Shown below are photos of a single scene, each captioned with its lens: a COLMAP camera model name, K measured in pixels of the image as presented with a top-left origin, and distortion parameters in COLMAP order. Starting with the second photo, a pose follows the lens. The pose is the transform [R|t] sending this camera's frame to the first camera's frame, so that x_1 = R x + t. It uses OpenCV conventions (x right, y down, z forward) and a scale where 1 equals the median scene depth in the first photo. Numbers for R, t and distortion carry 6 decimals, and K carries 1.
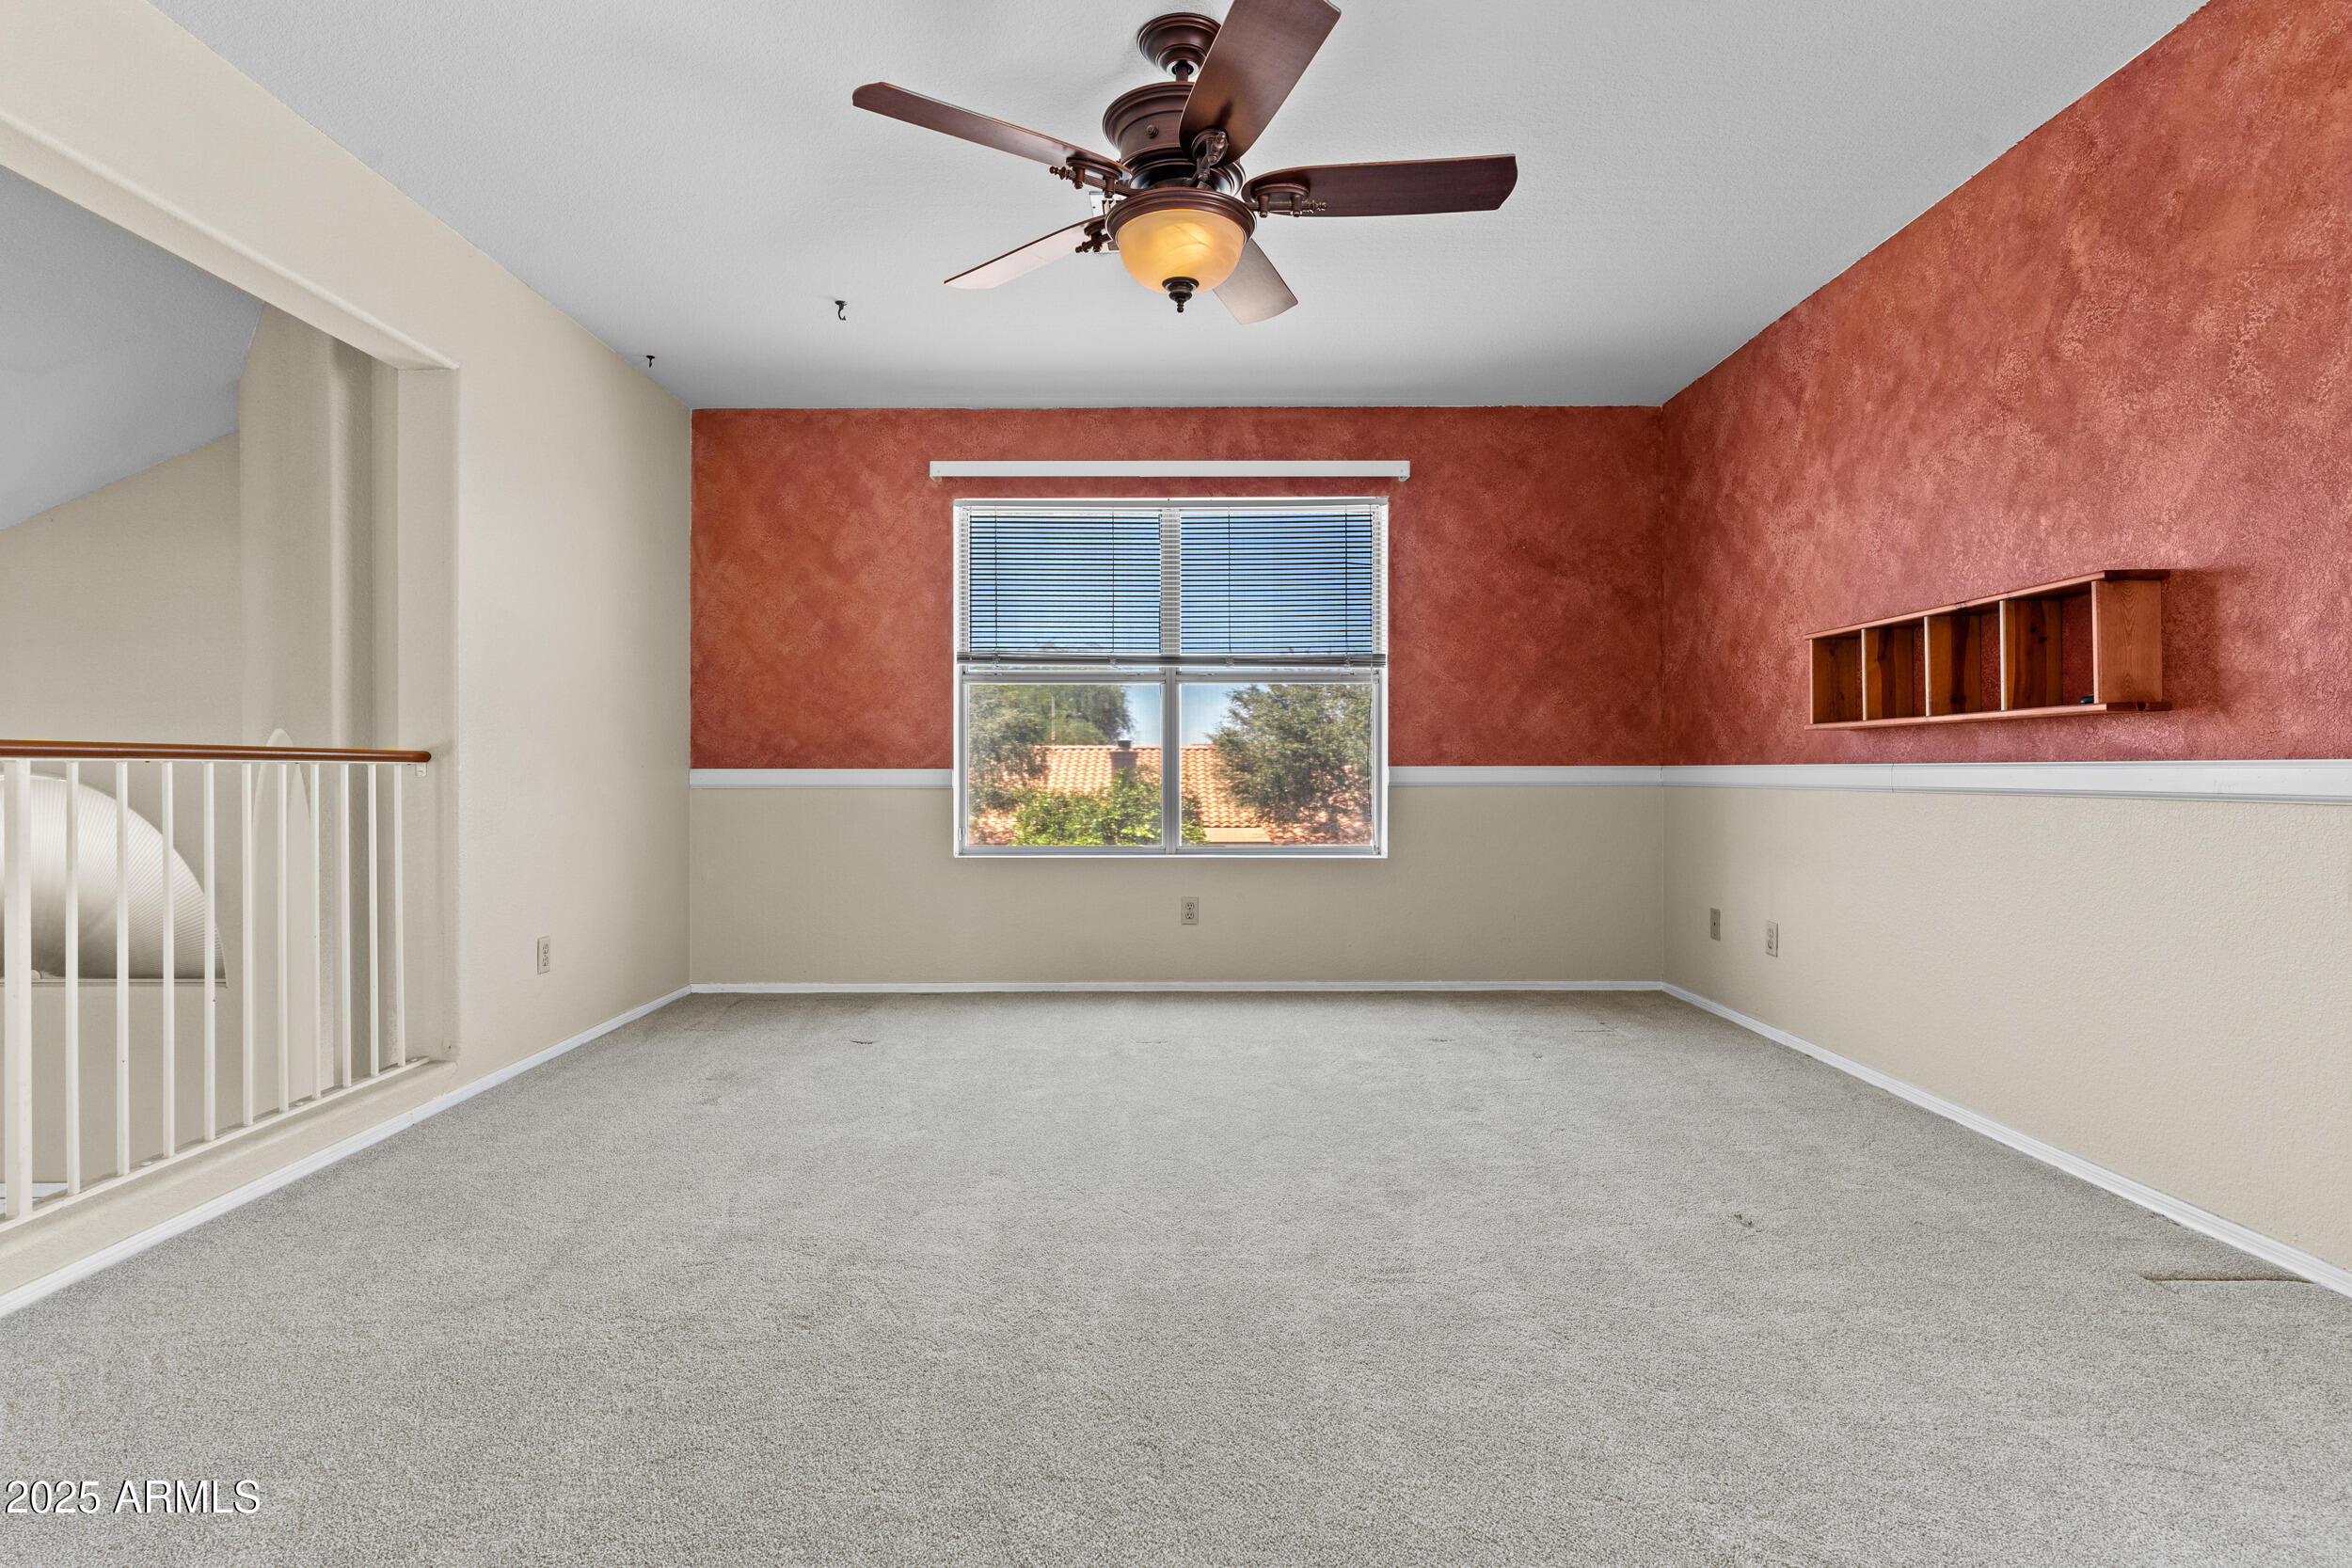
lens RADIAL K [[1208.9, 0, 1168.4], [0, 1208.9, 769.2], [0, 0, 1]] dist [0.000556, 0.000000]
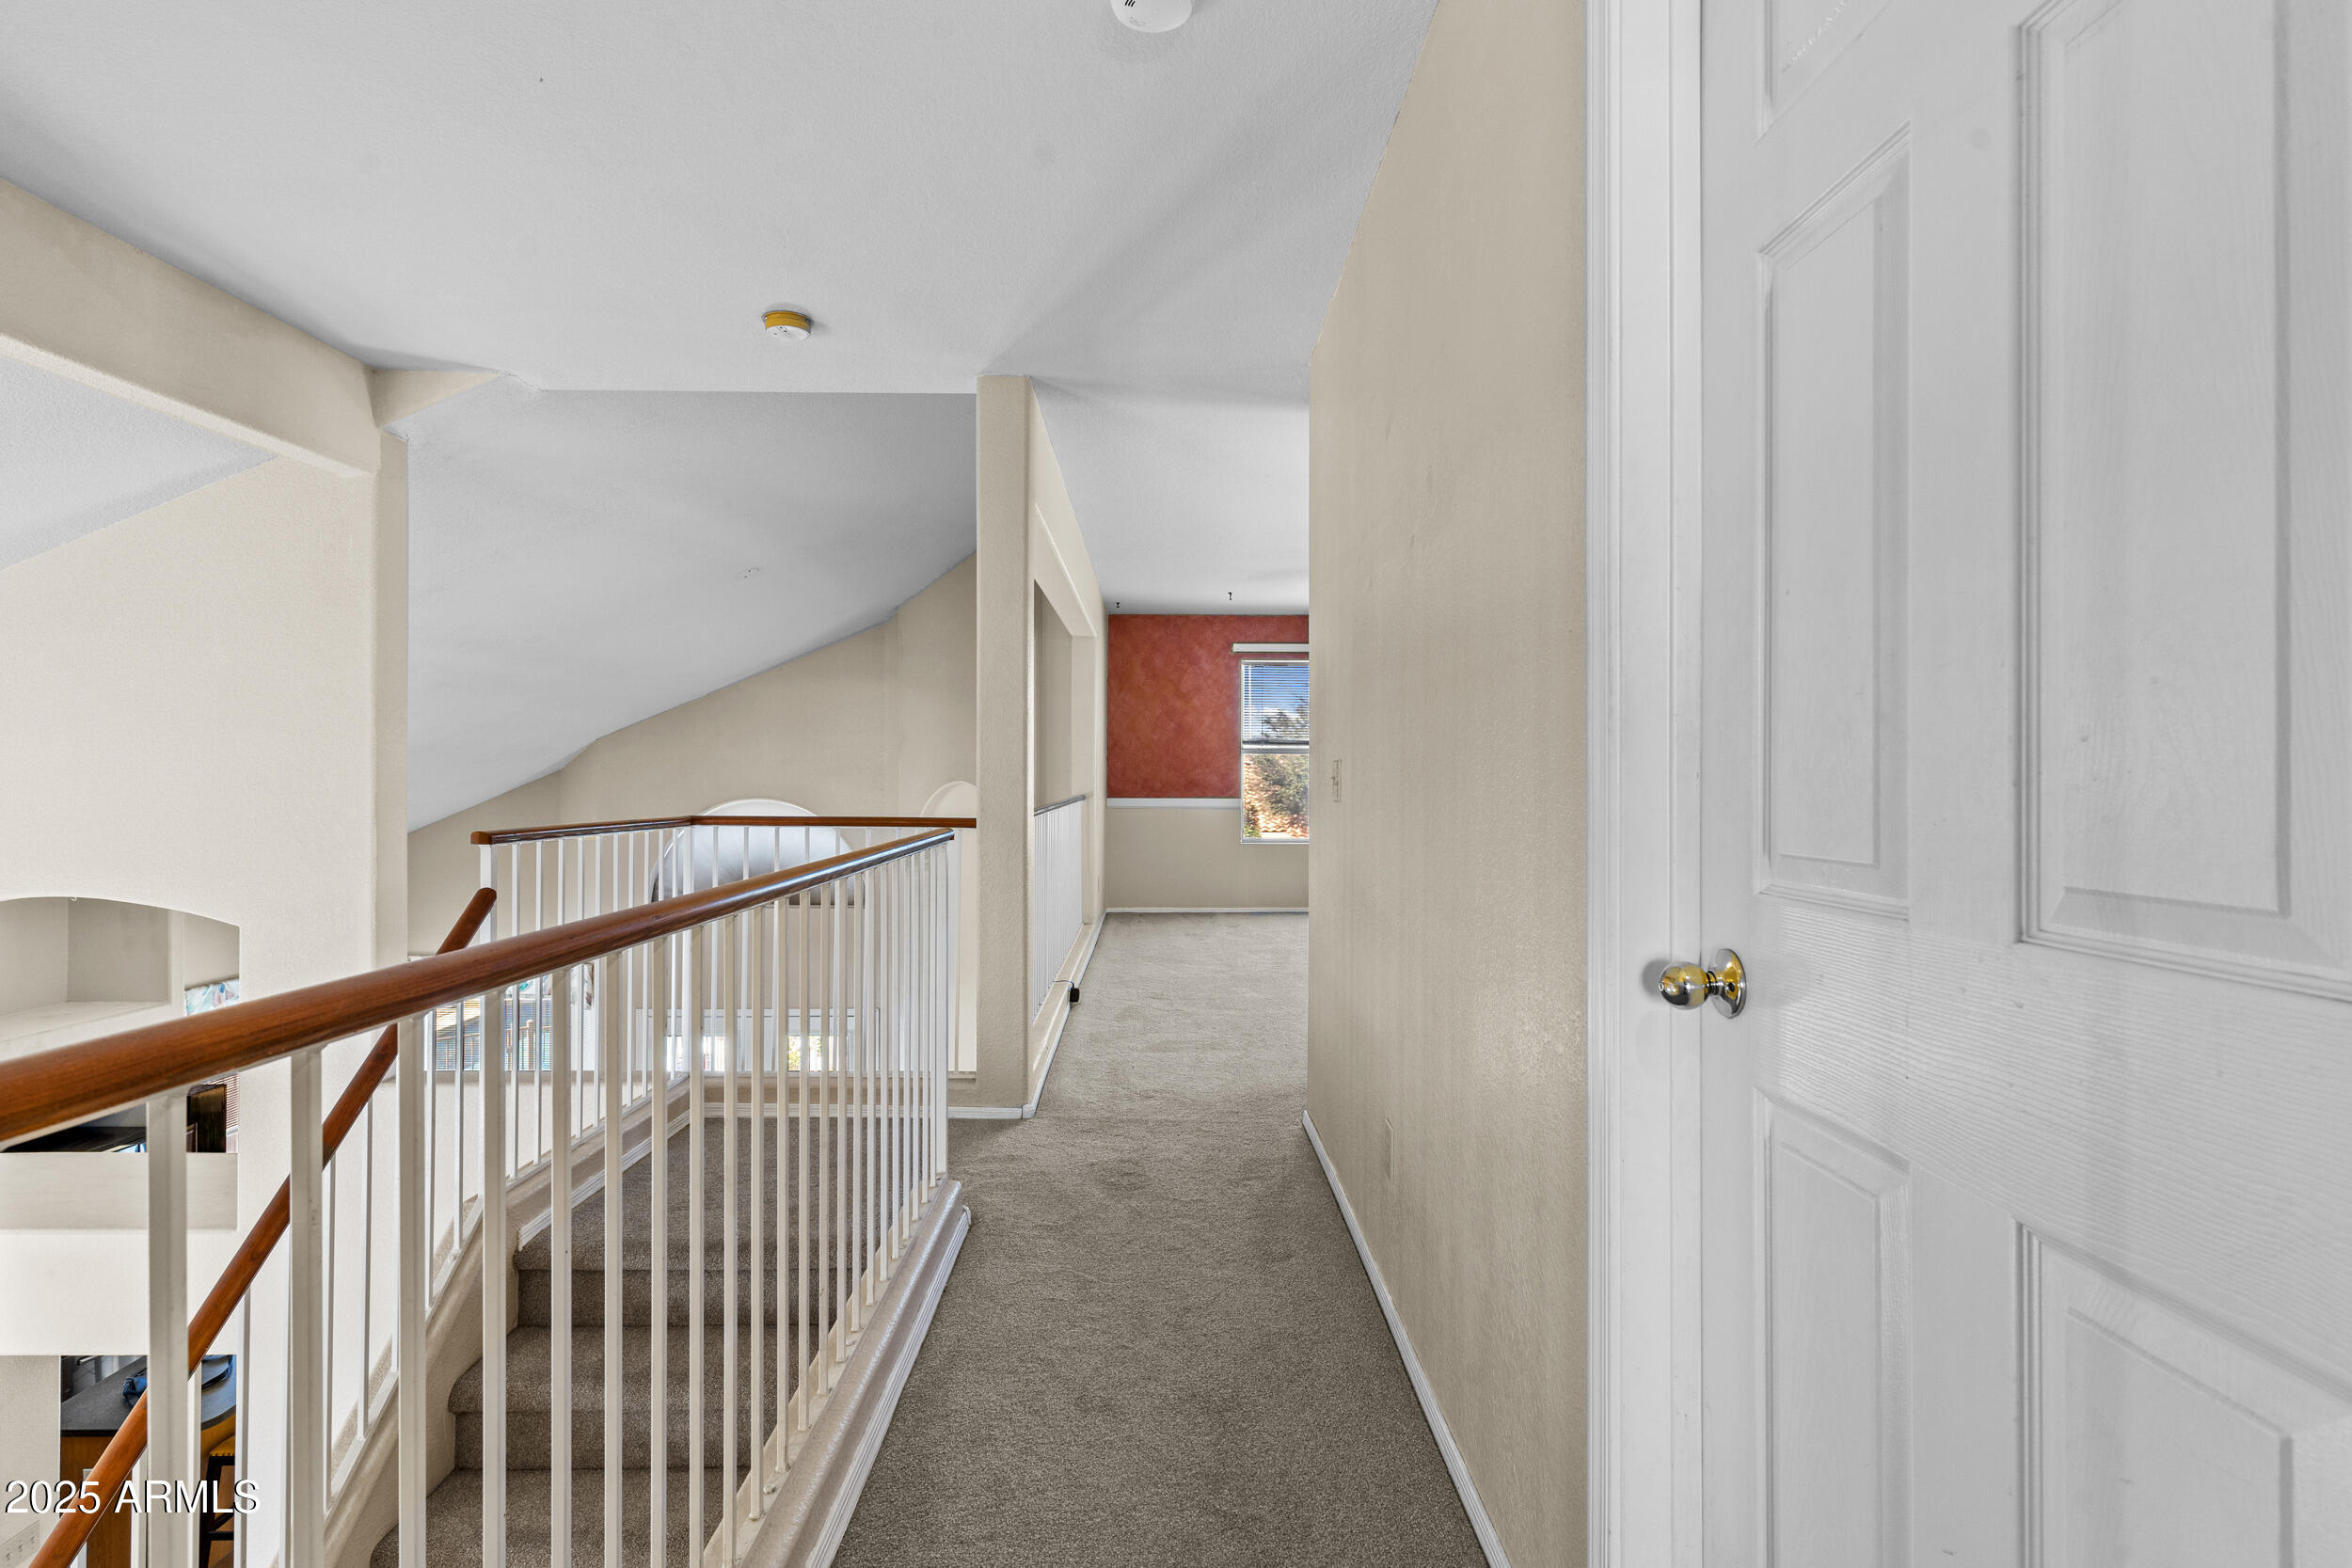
lens RADIAL K [[1209.0, 0, 1149.8], [0, 1209.0, 770.8], [0, 0, 1]] dist [0.000563, 0.000606]
pose [[0.999977, 0.005784, 0.003538, -0.332418], [-0.005774, 0.999979, -0.002857, -0.038797], [-0.003554, 0.002837, 0.999990, -0.961827]]
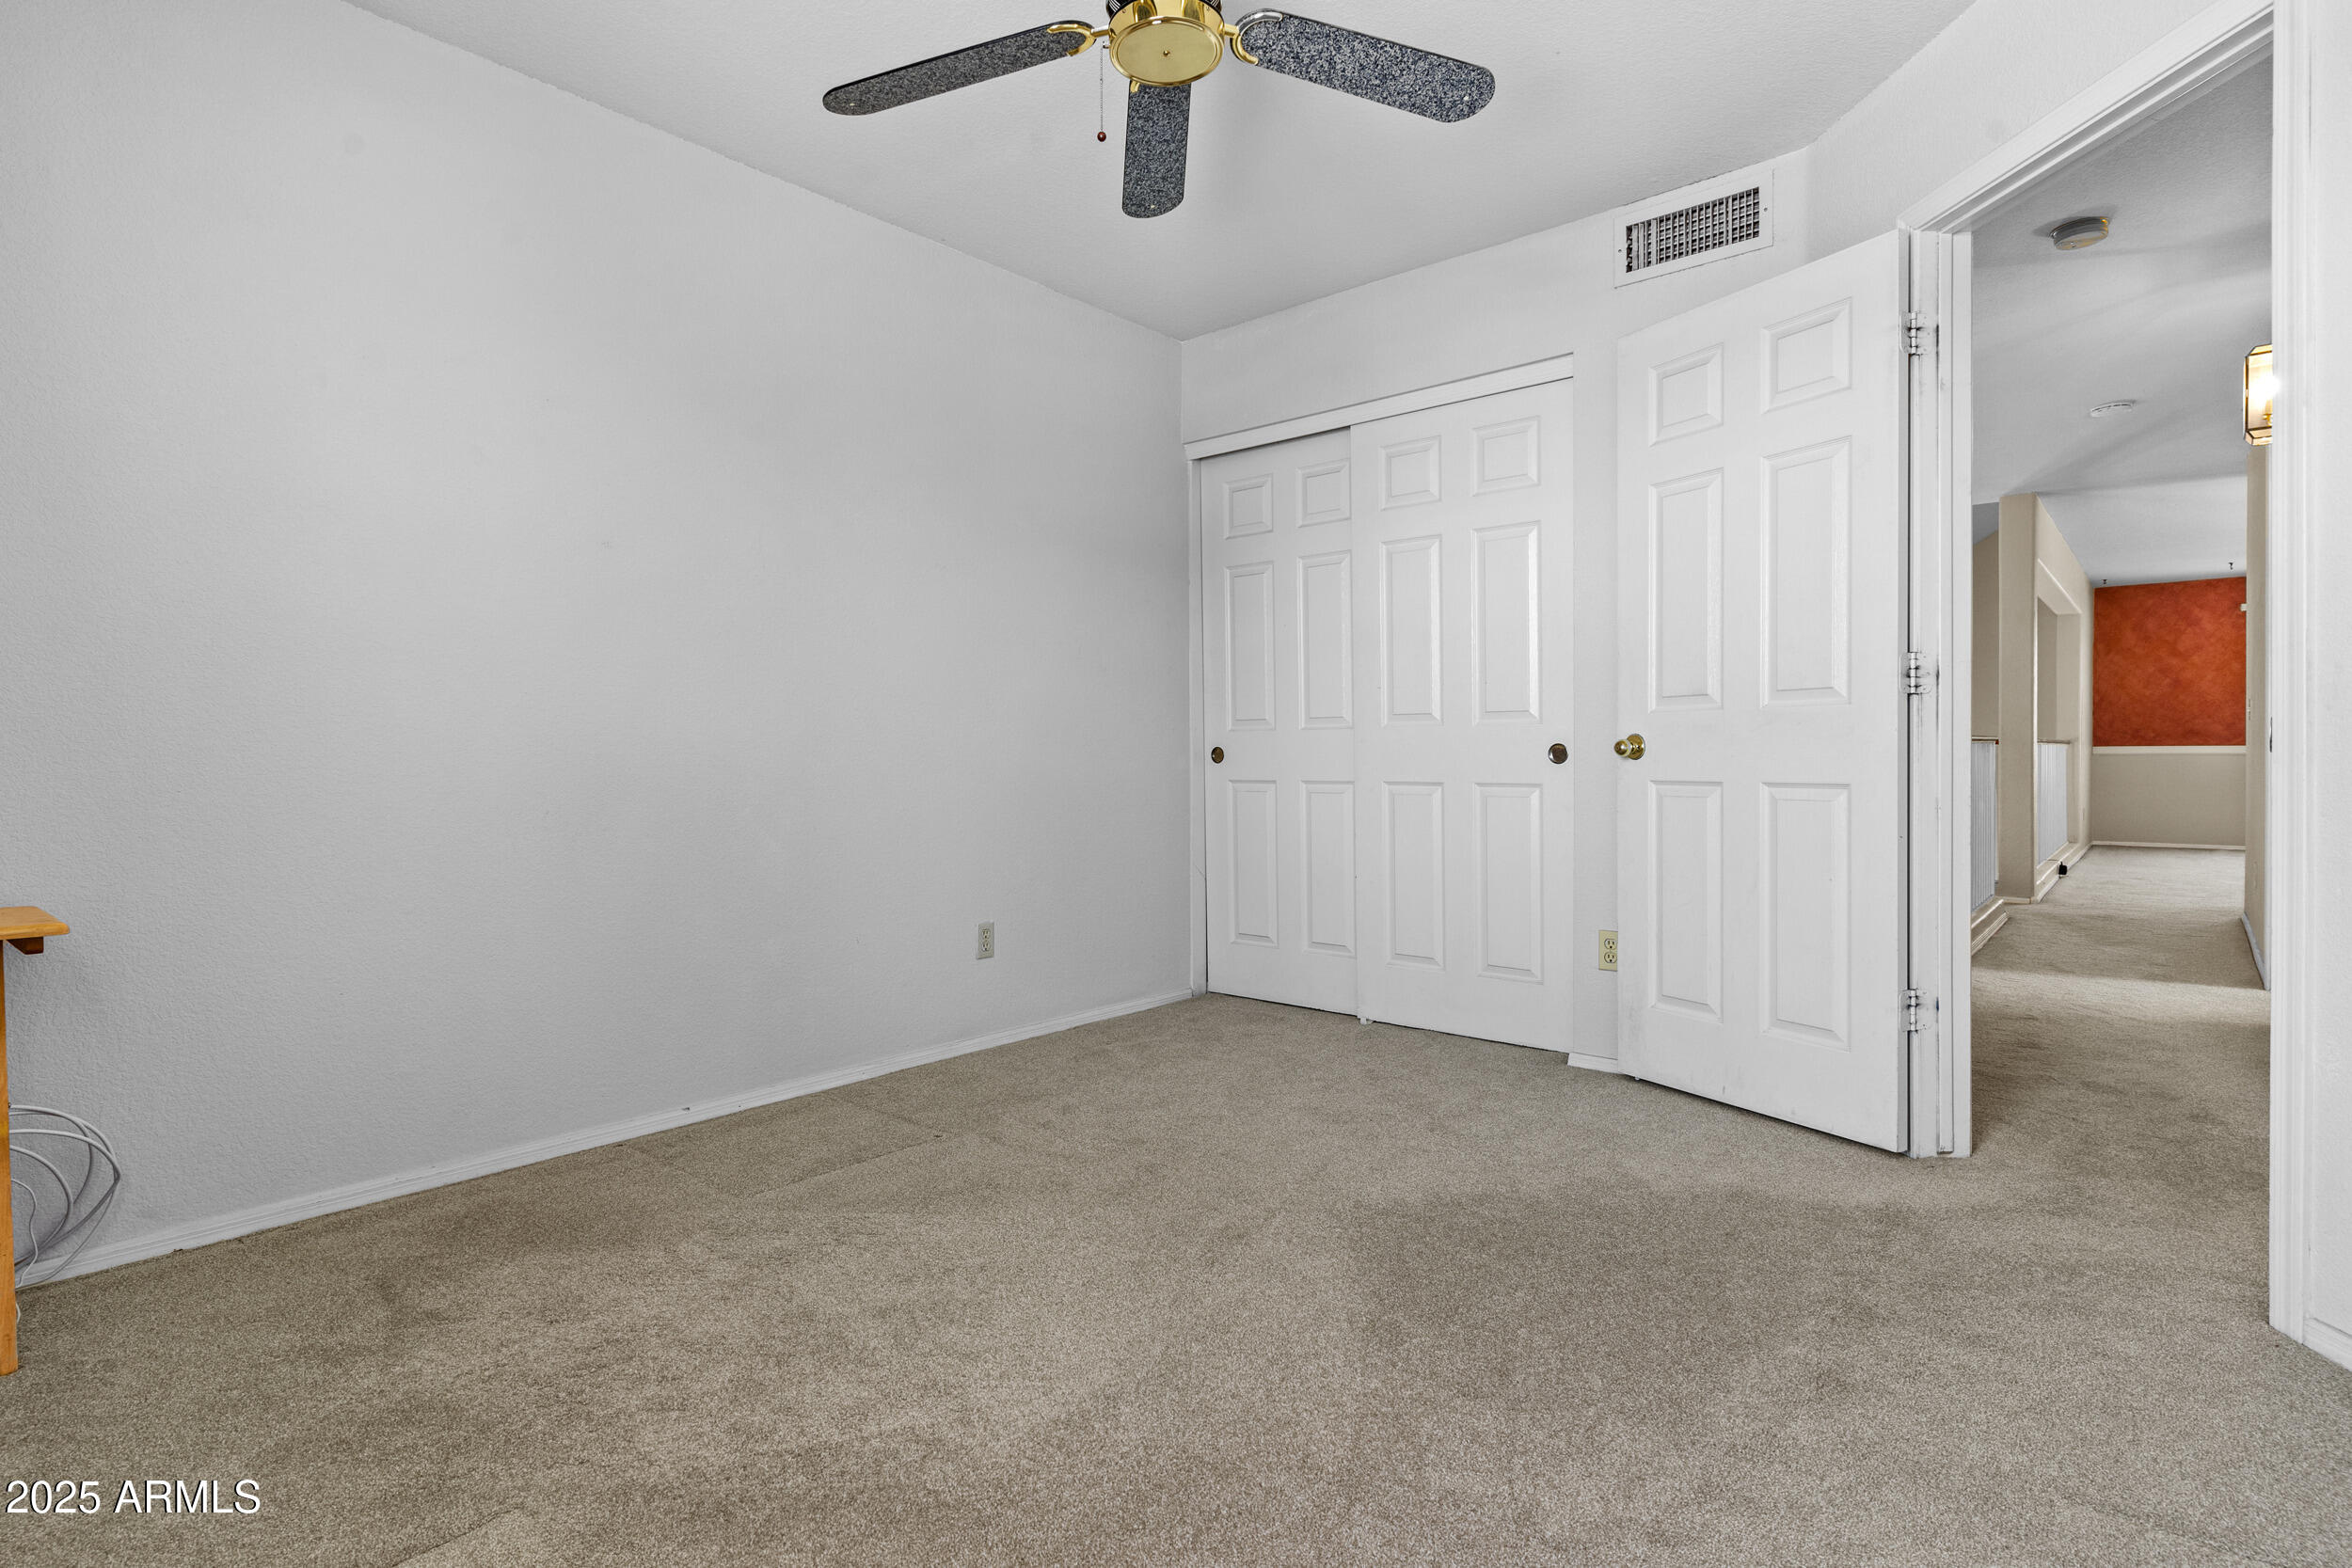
lens RADIAL K [[1134.0, 0, 1181.5], [0, 1134.0, 769.6], [0, 0, 1]] dist [-0.001148, 0.000139]
pose [[0.758135, 0.008631, -0.652041, -0.303593], [0.005523, 0.999792, 0.019656, -0.007572], [0.652075, -0.018503, 0.757929, -1.742487]]
